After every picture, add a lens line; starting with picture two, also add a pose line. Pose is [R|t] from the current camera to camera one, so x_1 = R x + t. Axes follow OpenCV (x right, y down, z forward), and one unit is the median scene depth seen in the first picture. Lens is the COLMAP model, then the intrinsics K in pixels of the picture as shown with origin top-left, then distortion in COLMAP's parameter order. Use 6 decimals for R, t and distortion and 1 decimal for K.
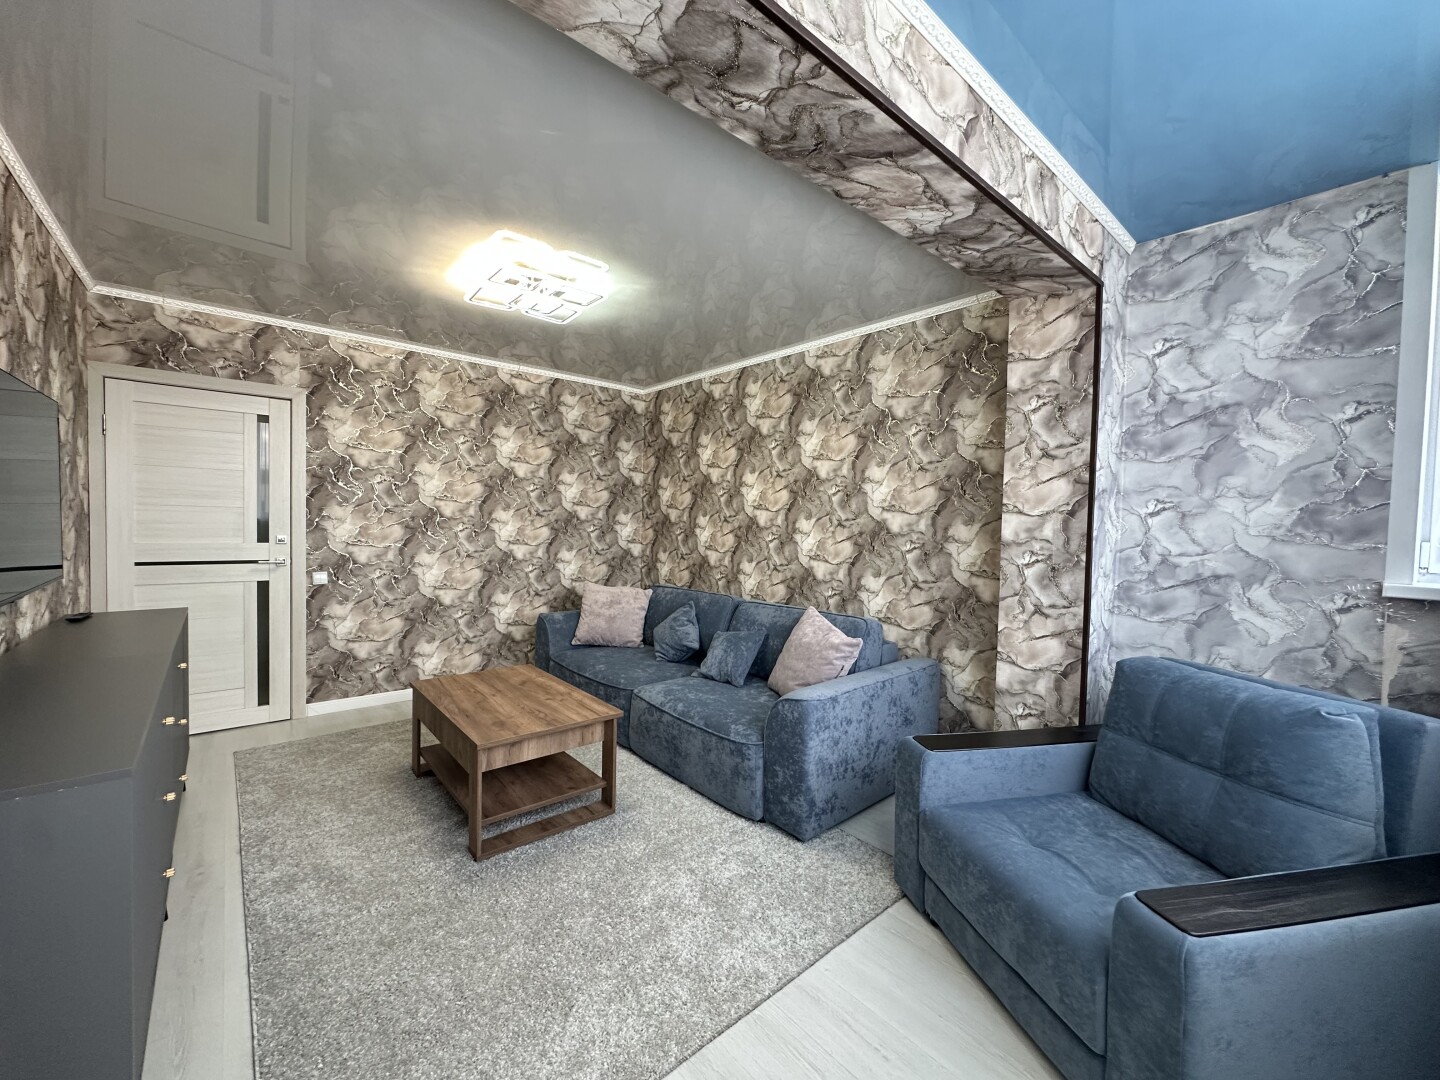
lens RADIAL K [[576.9, 0, 717.6], [0, 576.9, 535.4], [0, 0, 1]] dist [-0.005169, 0.001354]
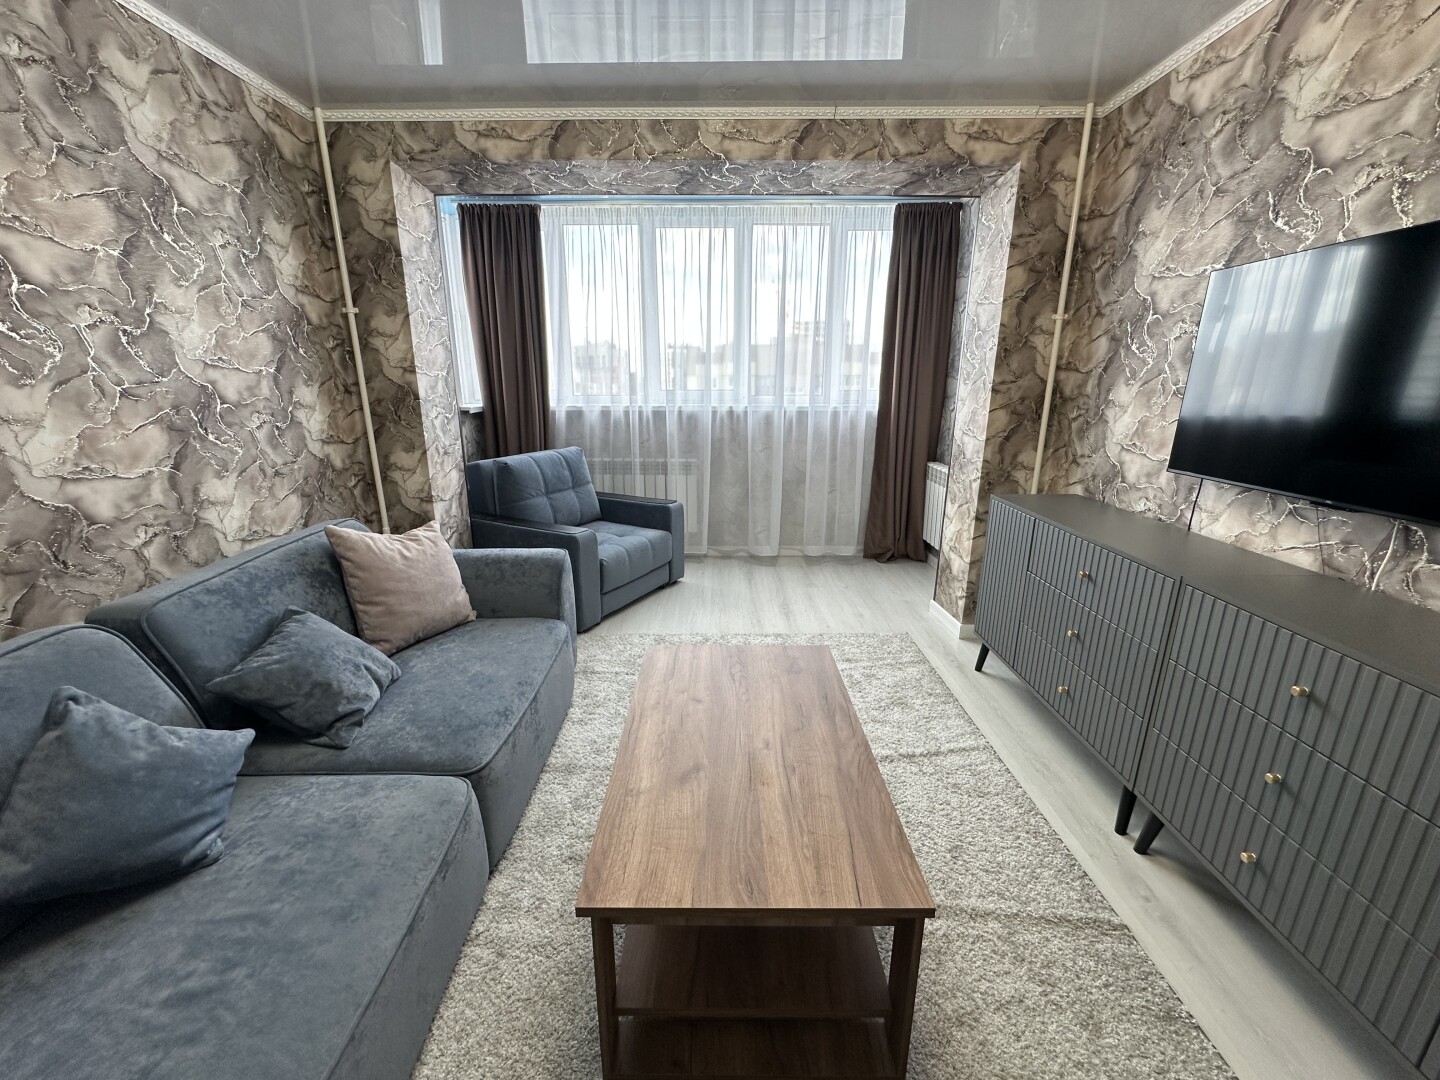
lens RADIAL K [[576.9, 0, 716.6], [0, 576.9, 535.0], [0, 0, 1]] dist [-0.005169, 0.001354]
pose [[0.757207, 0.141452, -0.637674, 0.246548], [-0.000152, 0.976307, 0.216389, -0.003625], [0.653175, -0.163755, 0.739288, 0.237334]]
